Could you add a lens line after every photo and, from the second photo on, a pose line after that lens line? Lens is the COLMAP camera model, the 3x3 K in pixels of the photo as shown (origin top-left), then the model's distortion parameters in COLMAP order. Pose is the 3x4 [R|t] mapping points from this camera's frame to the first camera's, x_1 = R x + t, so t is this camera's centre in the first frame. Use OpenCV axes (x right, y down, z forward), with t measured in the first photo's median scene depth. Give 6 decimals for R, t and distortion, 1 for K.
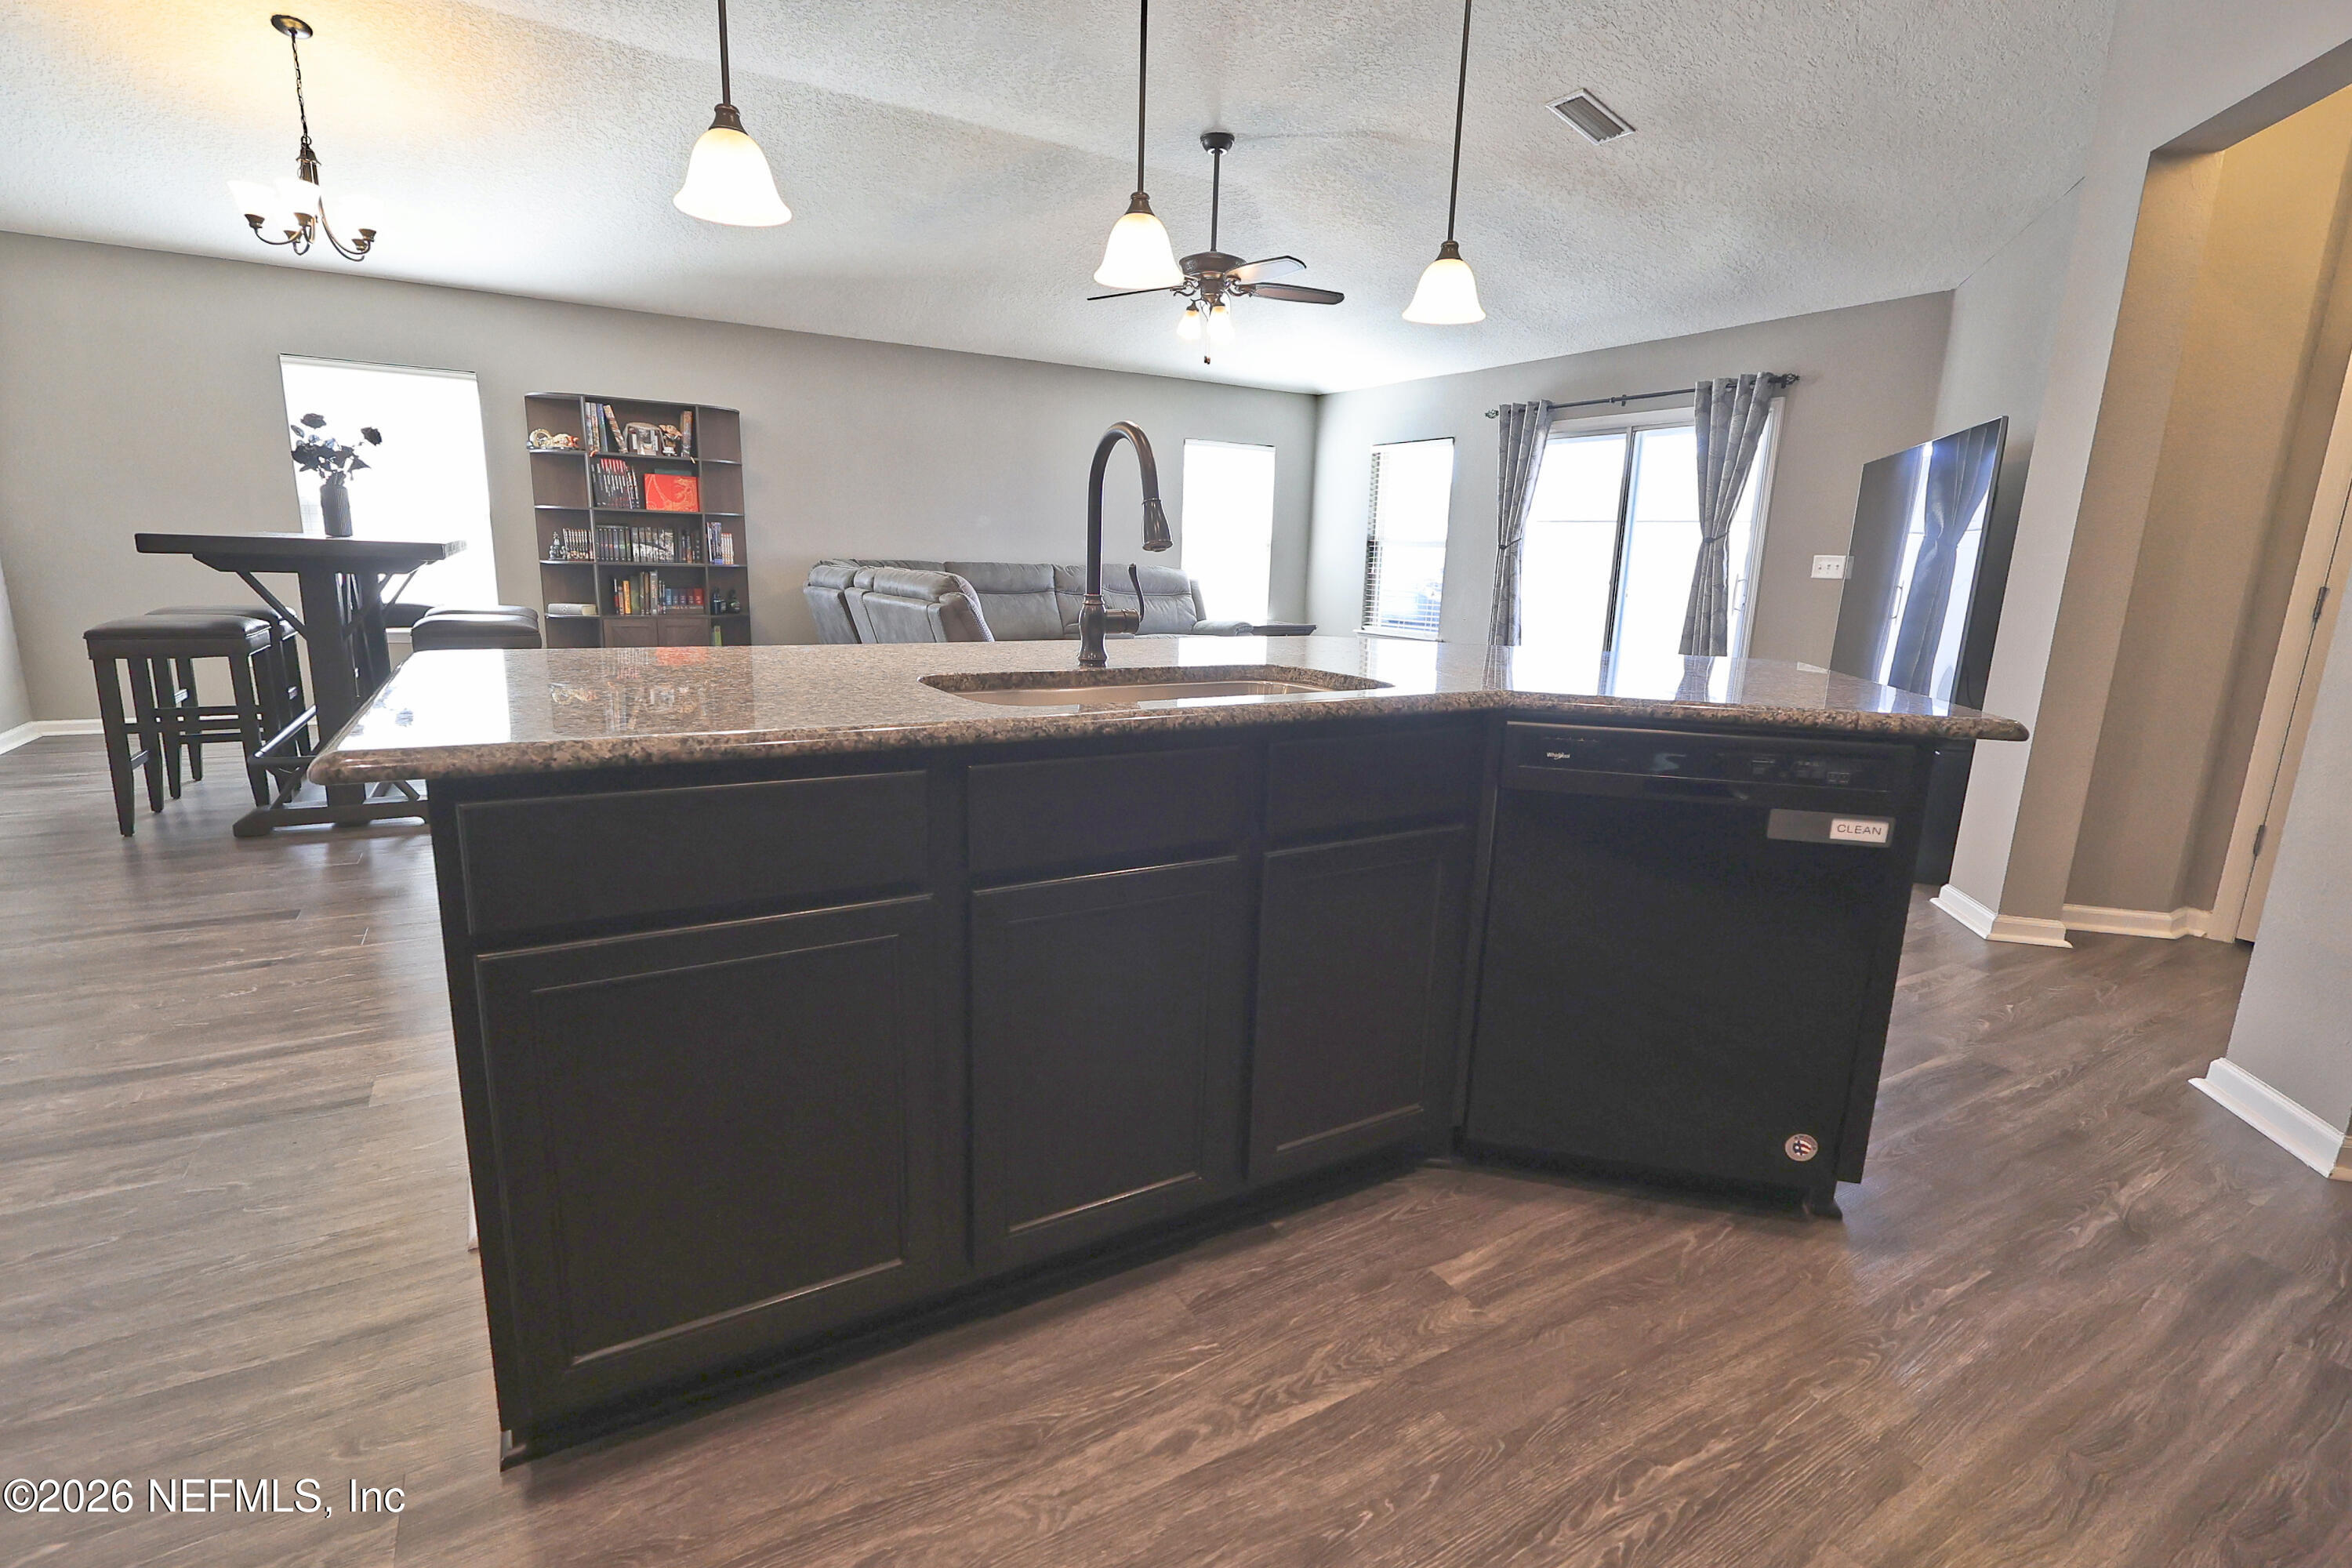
lens RADIAL K [[1091.1, 0, 1168.9], [0, 1091.1, 798.9], [0, 0, 1]] dist [-0.001847, -0.000276]
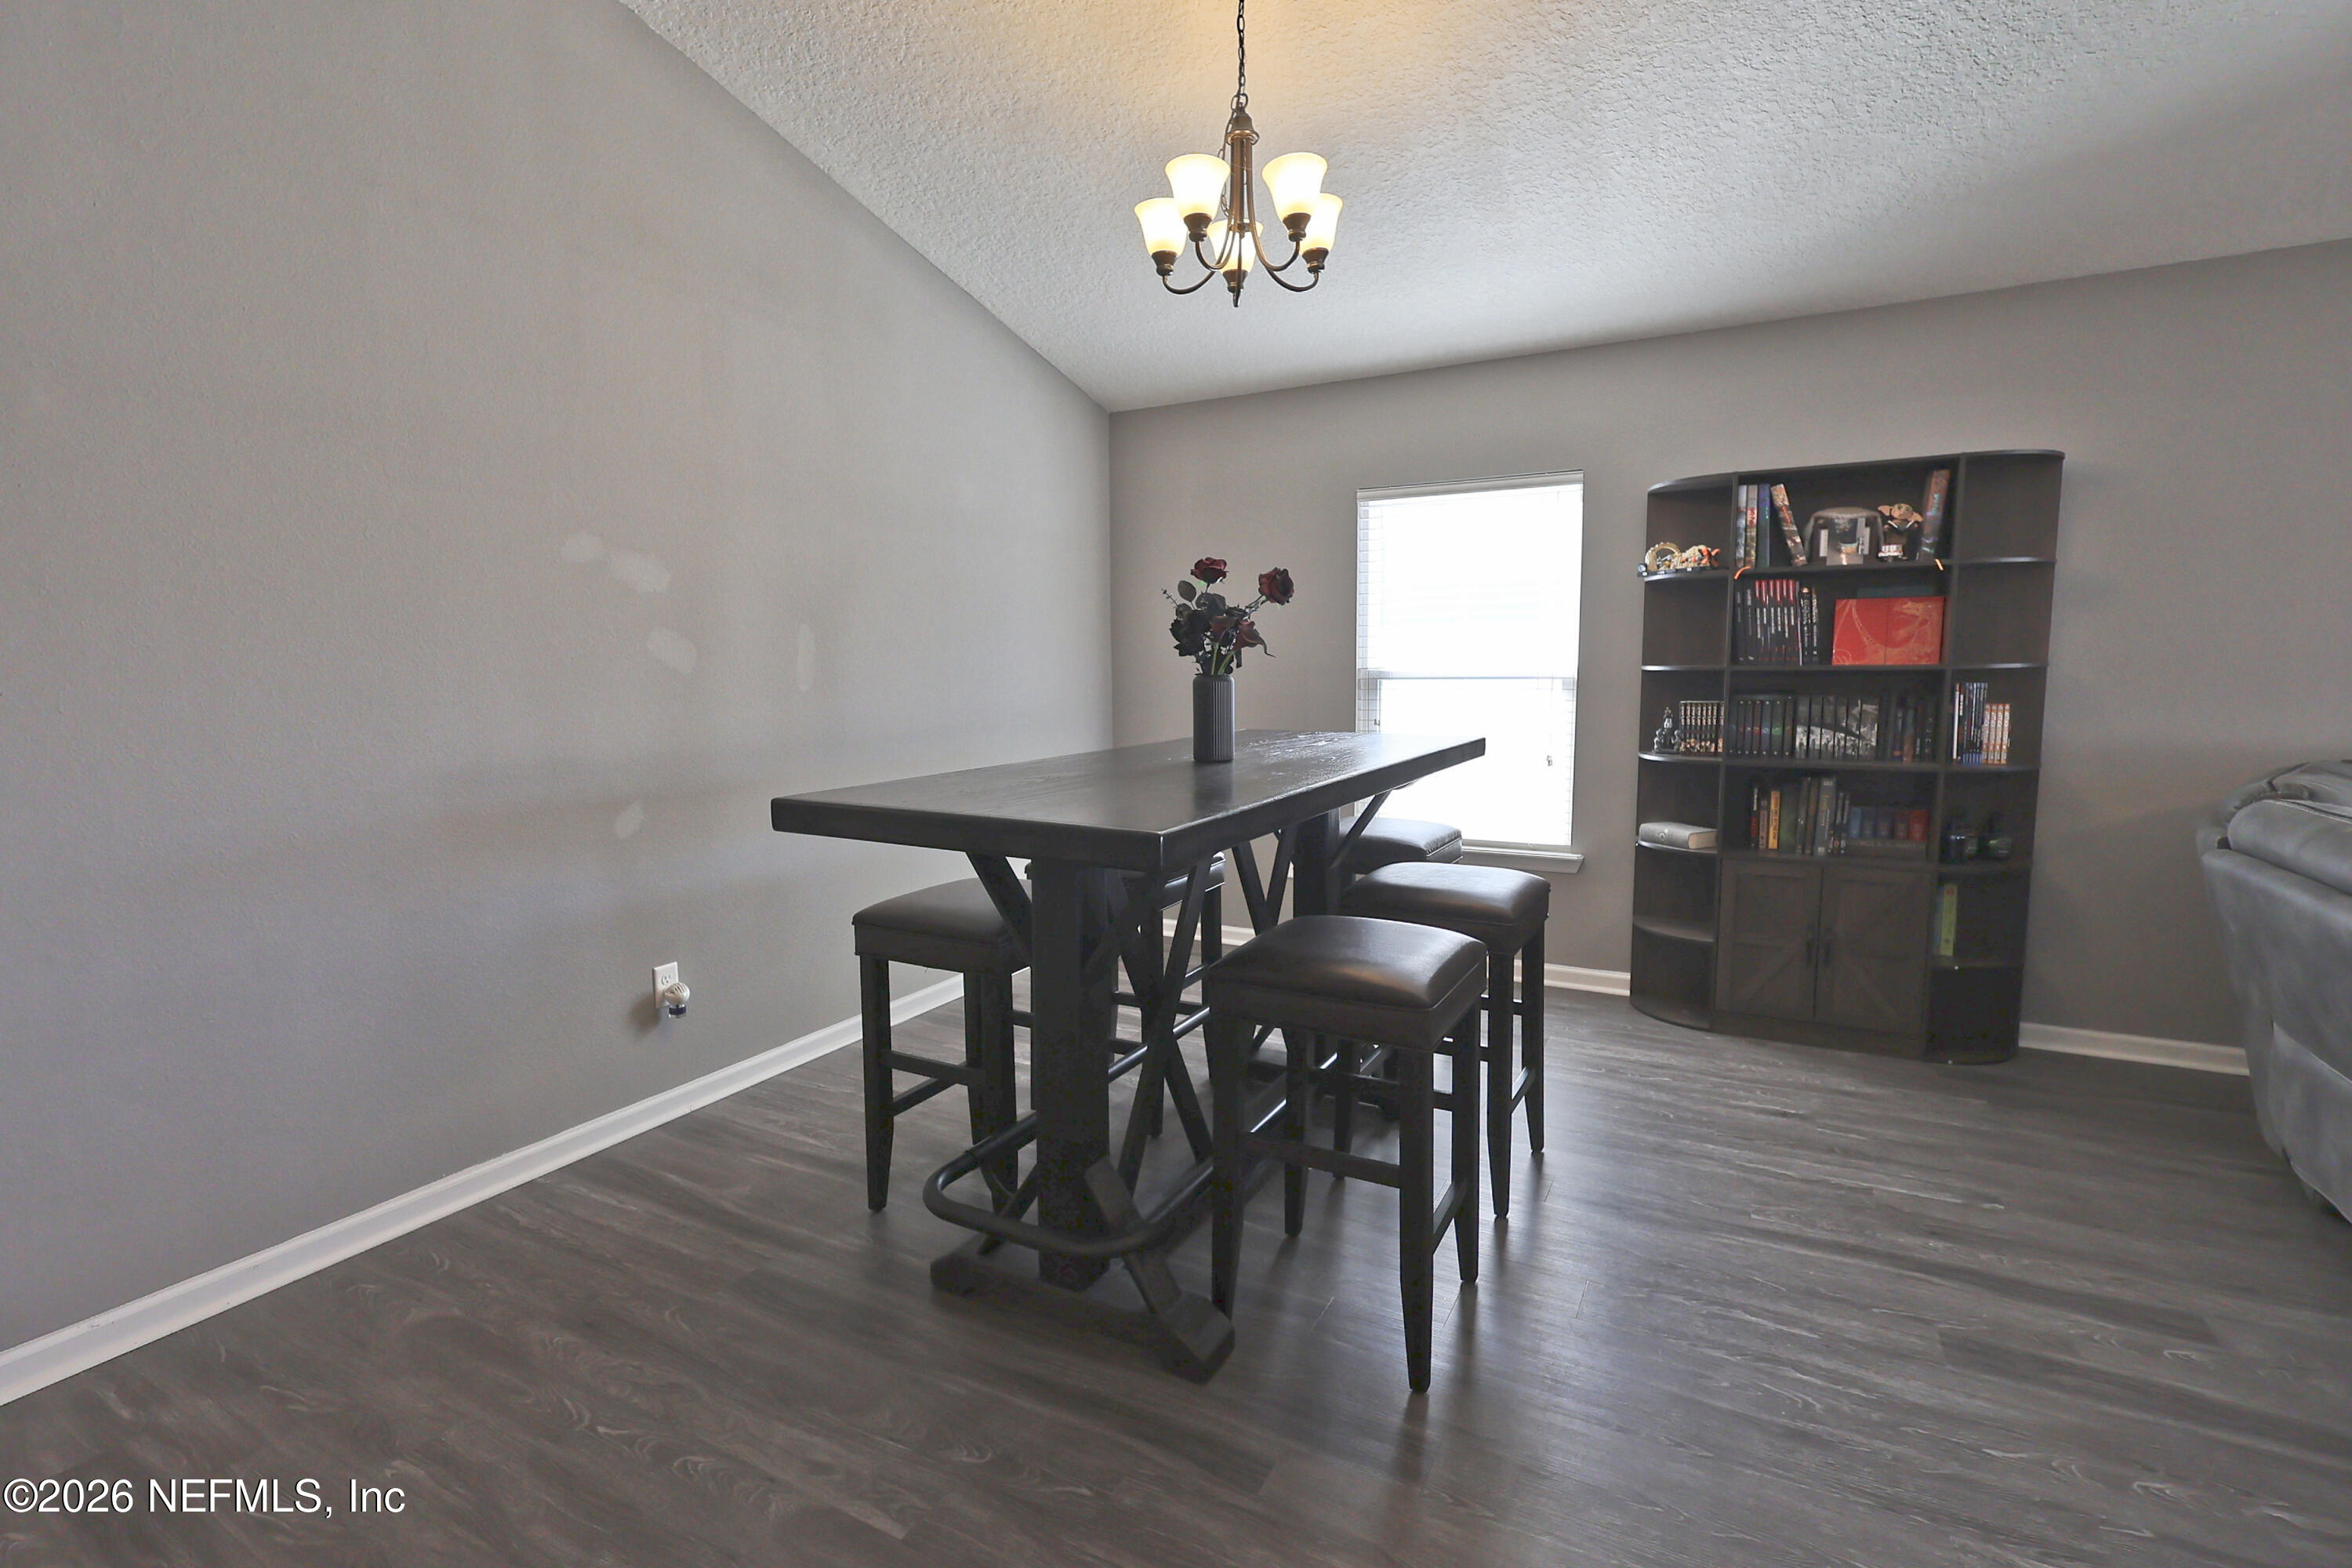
lens RADIAL K [[1091.1, 0, 1174.6], [0, 1091.1, 783.5], [0, 0, 1]] dist [-0.001847, -0.000276]
pose [[0.515423, 0.056969, -0.855040, -0.184431], [-0.159085, 0.986804, -0.030150, -0.140637], [0.842040, 0.151564, 0.517685, 0.461845]]
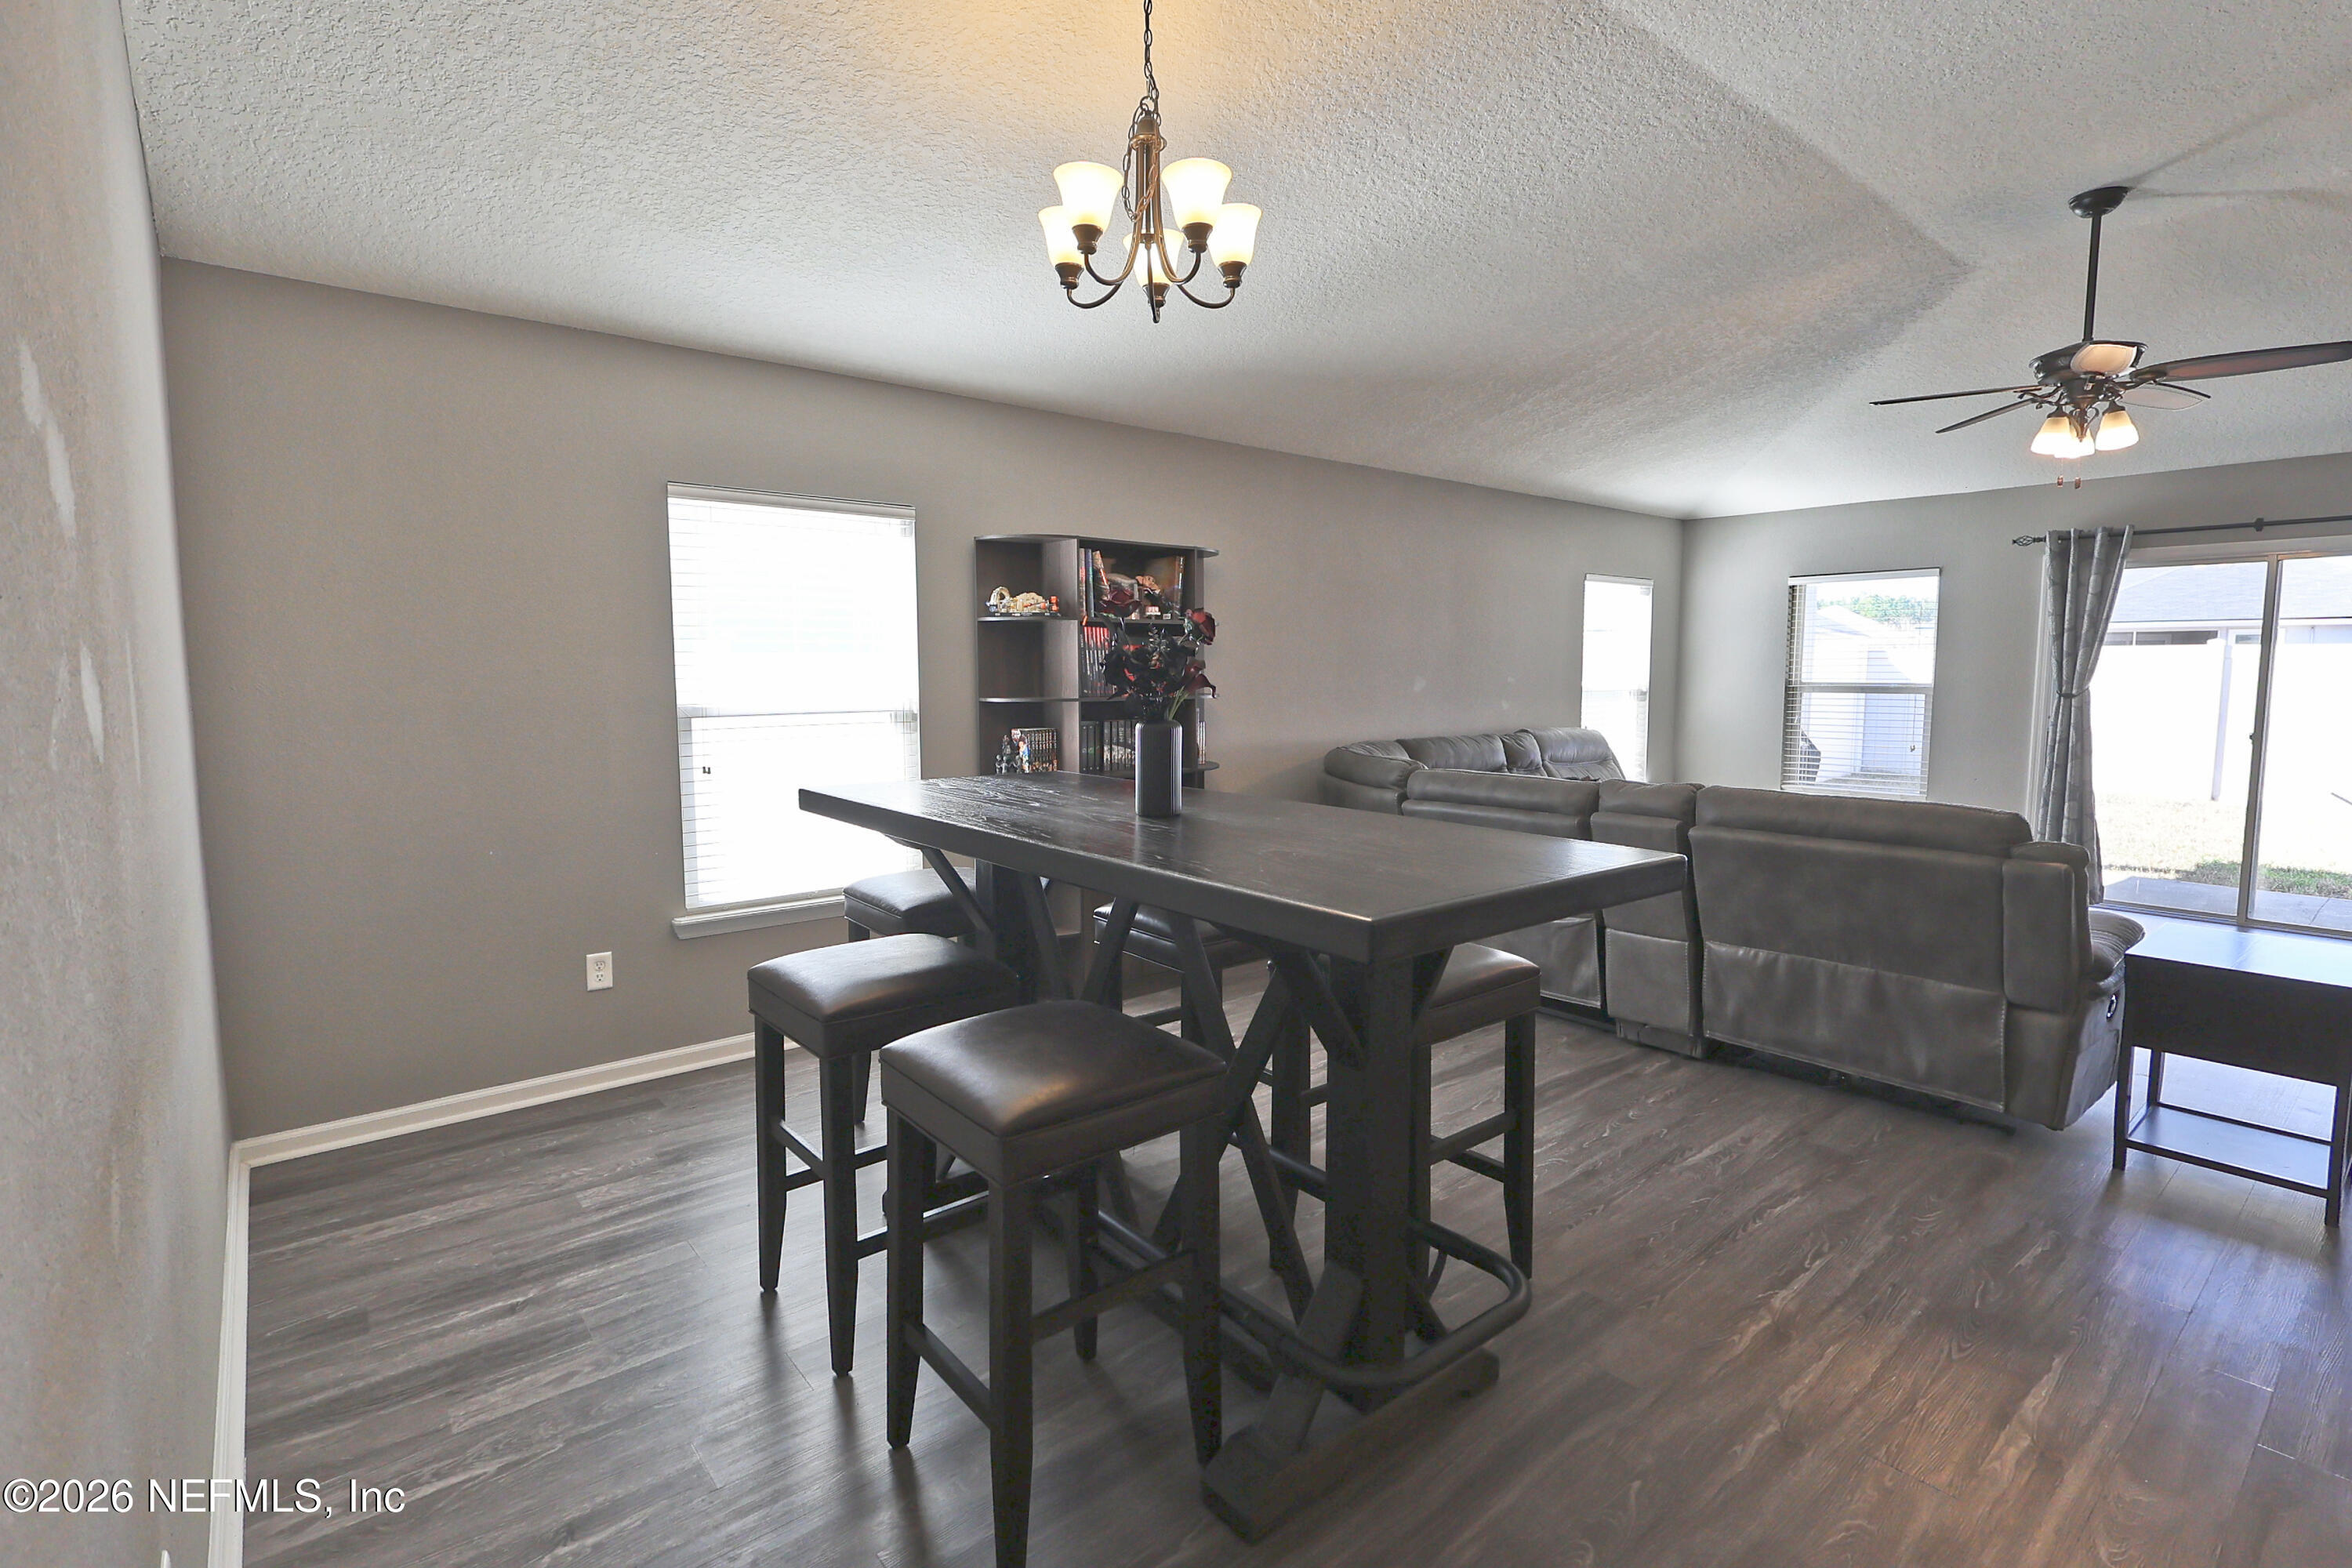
lens RADIAL K [[1091.1, 0, 1183.3], [0, 1091.1, 785.8], [0, 0, 1]] dist [-0.001847, -0.000276]
pose [[0.985097, -0.051349, 0.164153, -0.562457], [0.068944, 0.992252, -0.103355, -0.135987], [-0.157574, 0.113132, 0.981005, 0.326193]]
